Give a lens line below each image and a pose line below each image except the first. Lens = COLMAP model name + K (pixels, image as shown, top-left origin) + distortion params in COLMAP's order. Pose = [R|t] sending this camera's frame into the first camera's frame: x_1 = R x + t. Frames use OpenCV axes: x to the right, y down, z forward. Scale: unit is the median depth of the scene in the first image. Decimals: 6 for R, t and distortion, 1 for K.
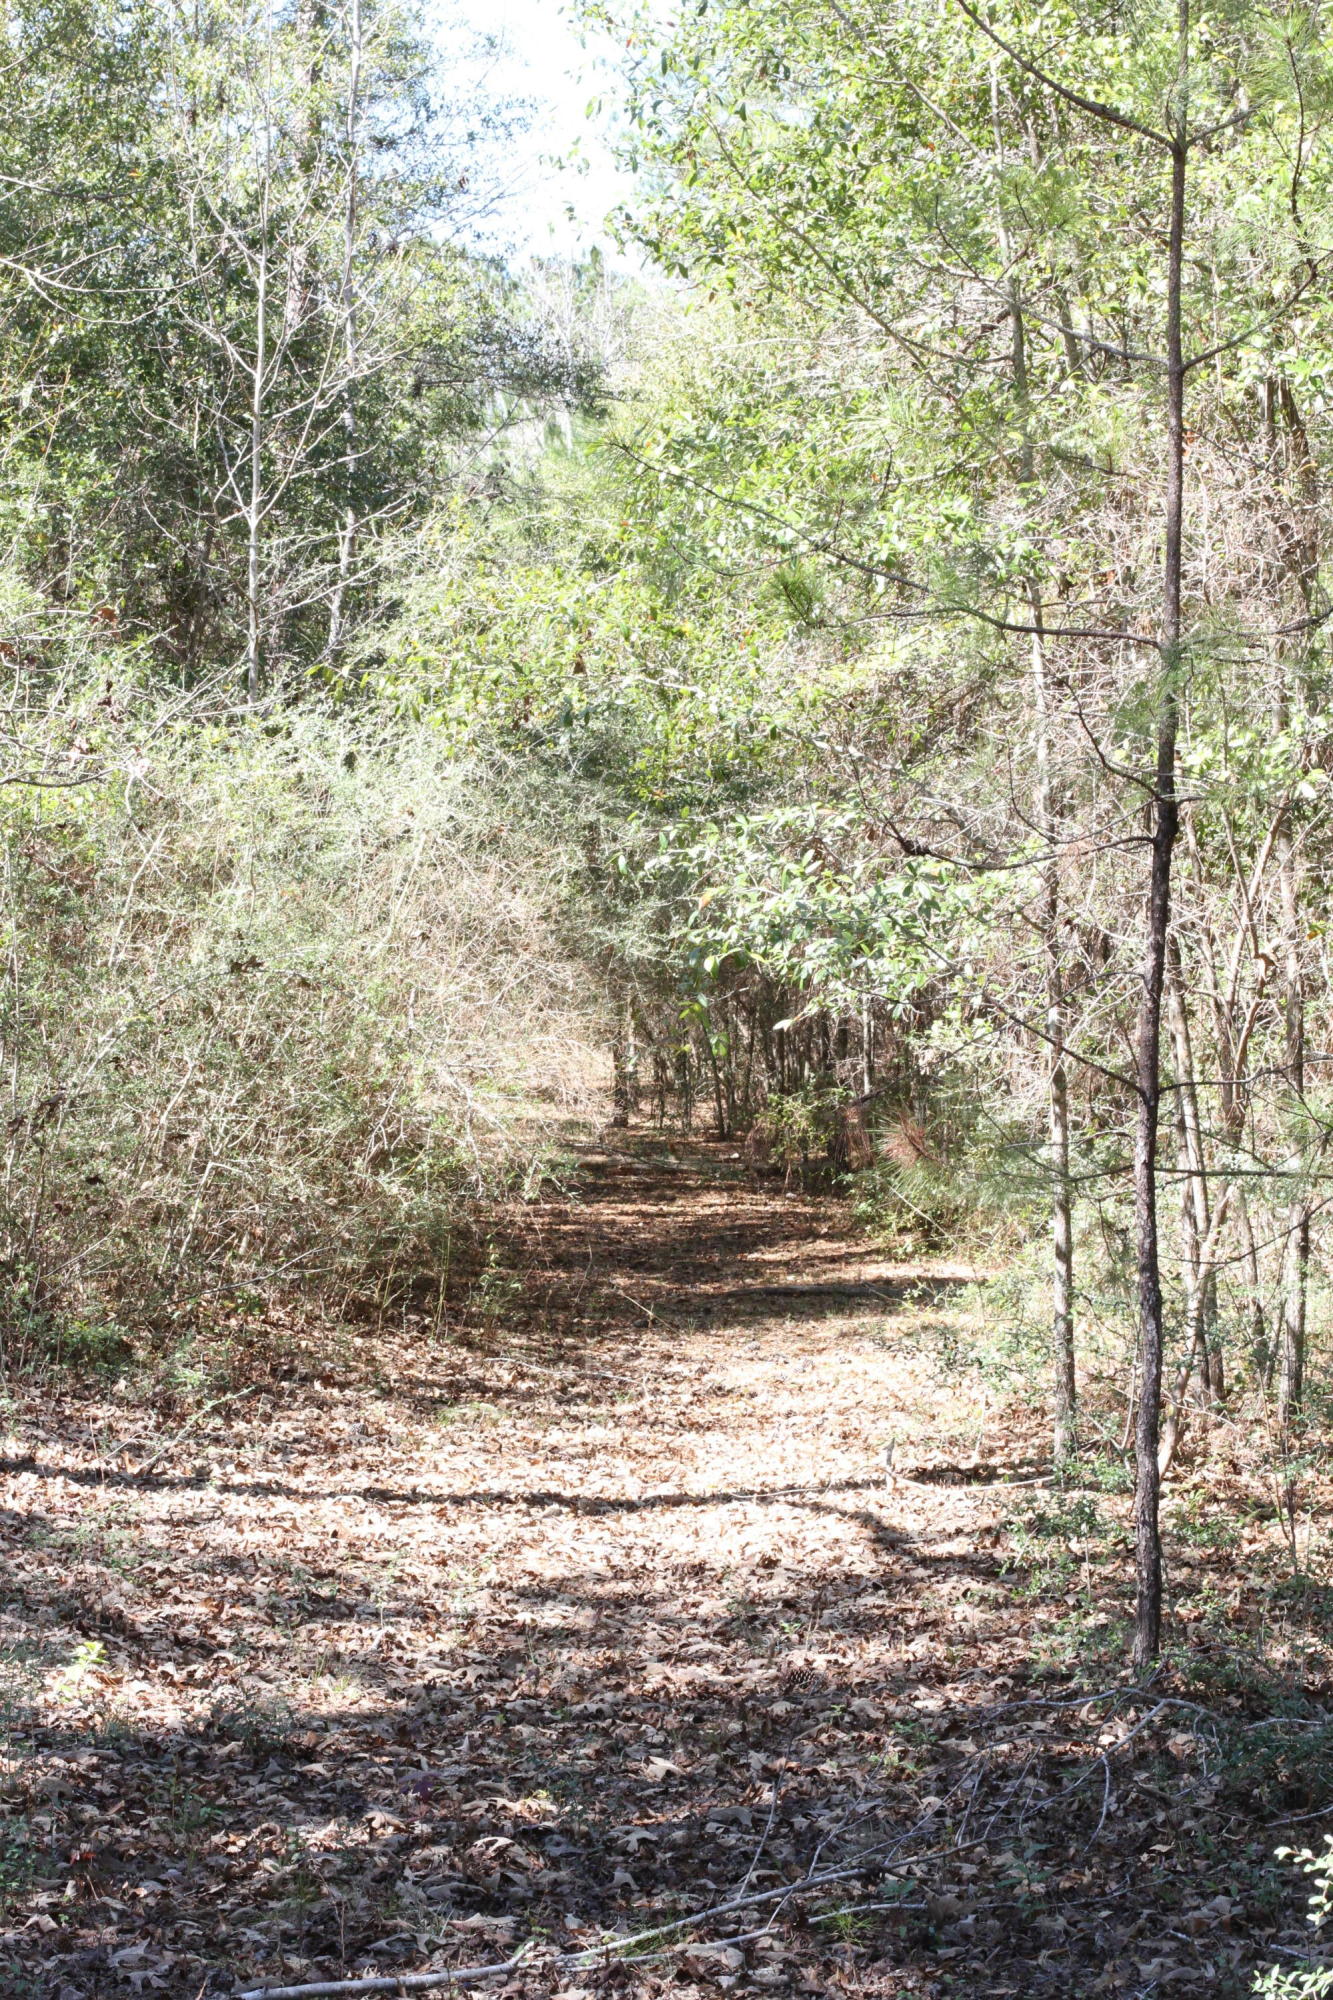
lens RADIAL K [[4630.4, 0, 666.5], [0, 4630.4, 1000.0], [0, 0, 1]] dist [-0.126323, -0.084084]
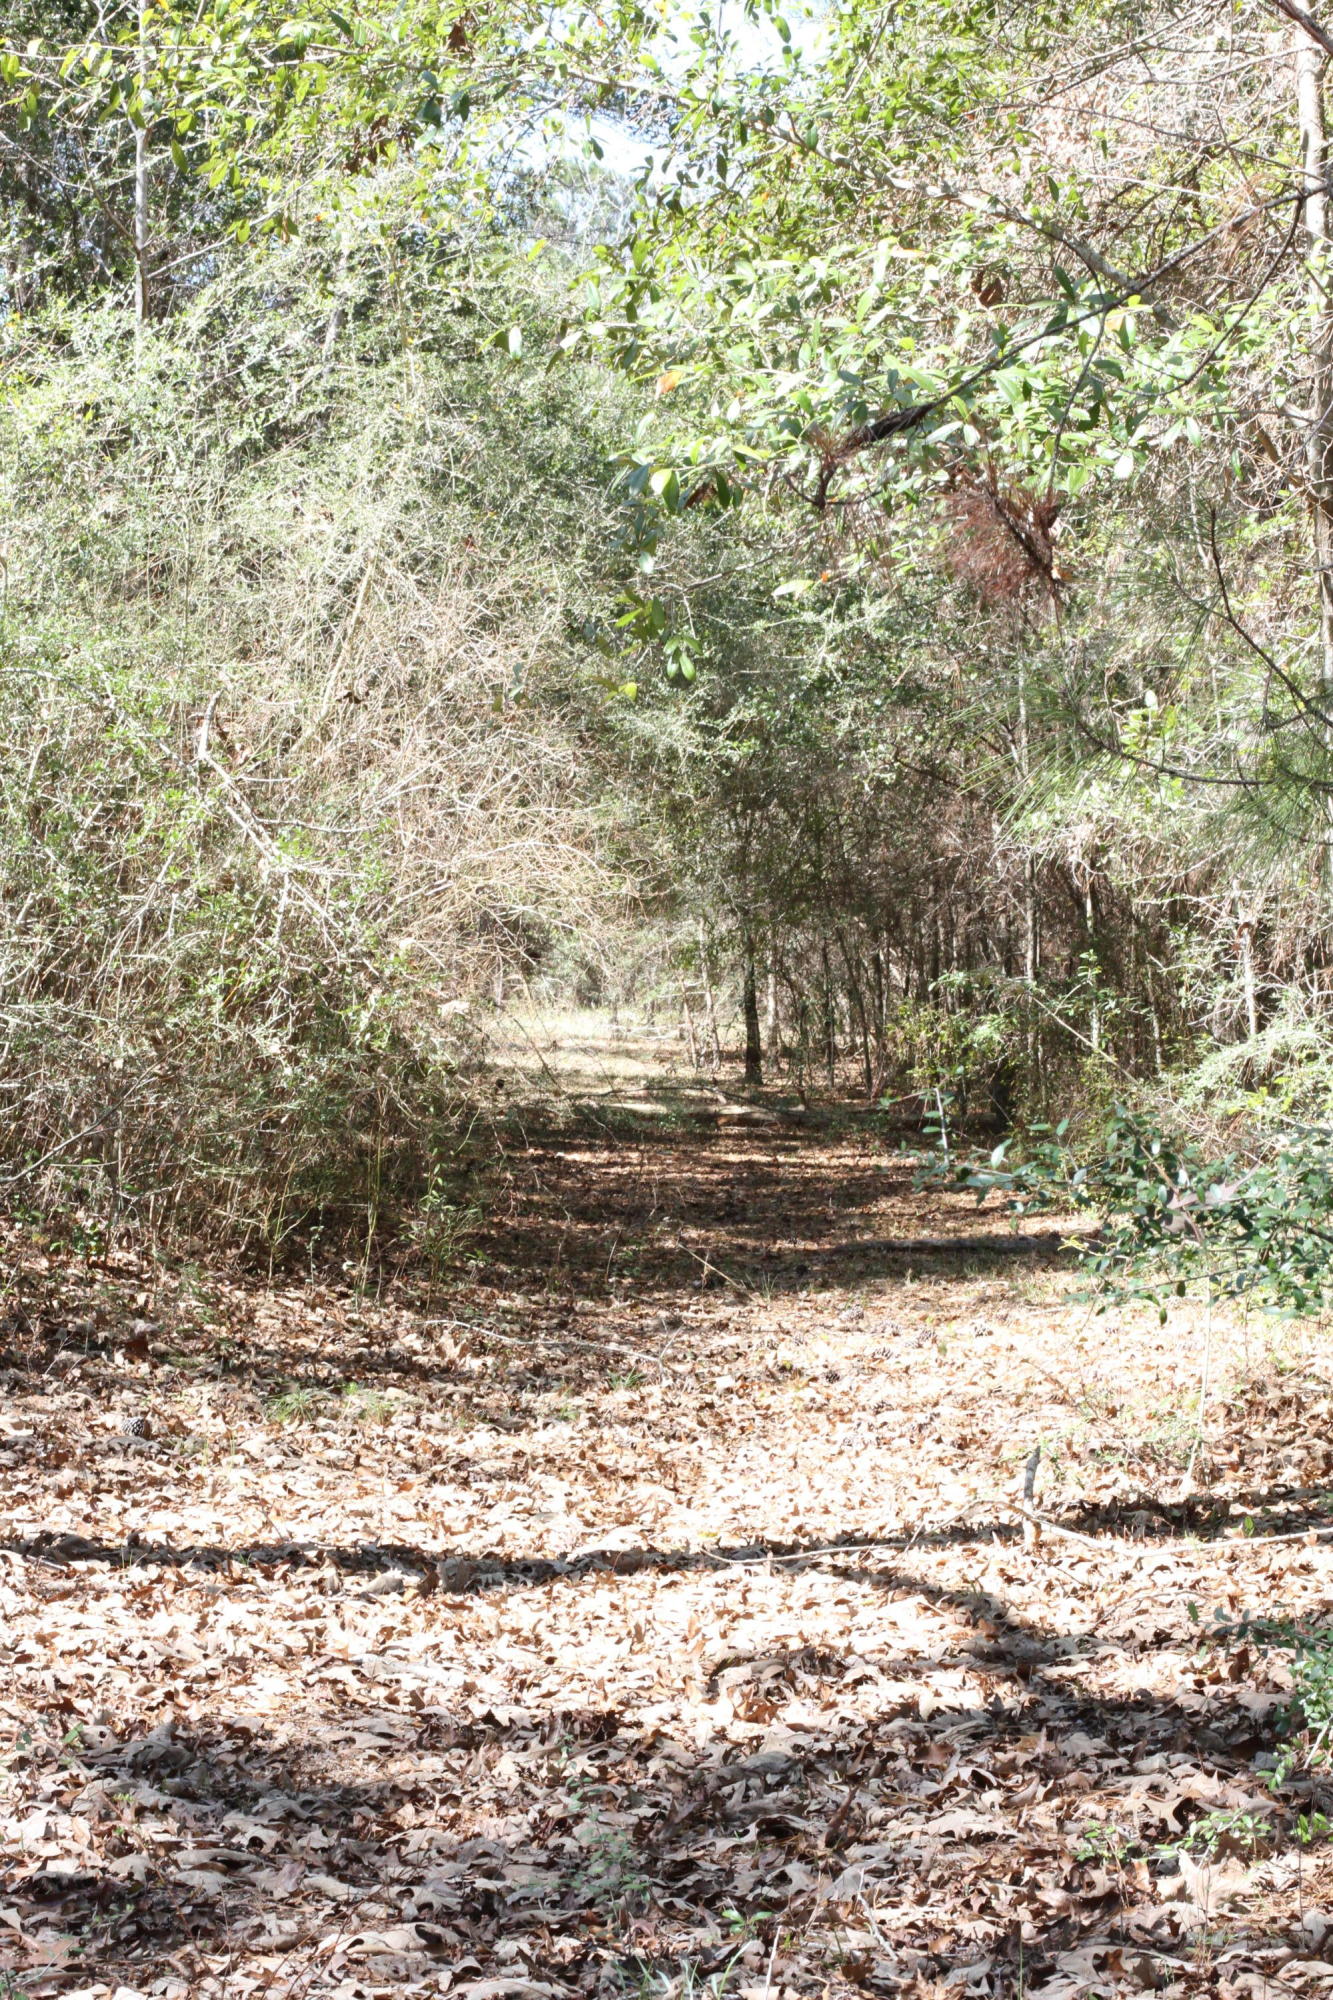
lens RADIAL K [[4630.4, 0, 666.5], [0, 4630.4, 1000.0], [0, 0, 1]] dist [-0.126323, -0.084084]
pose [[0.999198, 0.002075, -0.039977, 0.027595], [-0.002139, 0.999996, -0.001564, 0.043965], [0.039974, 0.001648, 0.999199, 0.465023]]
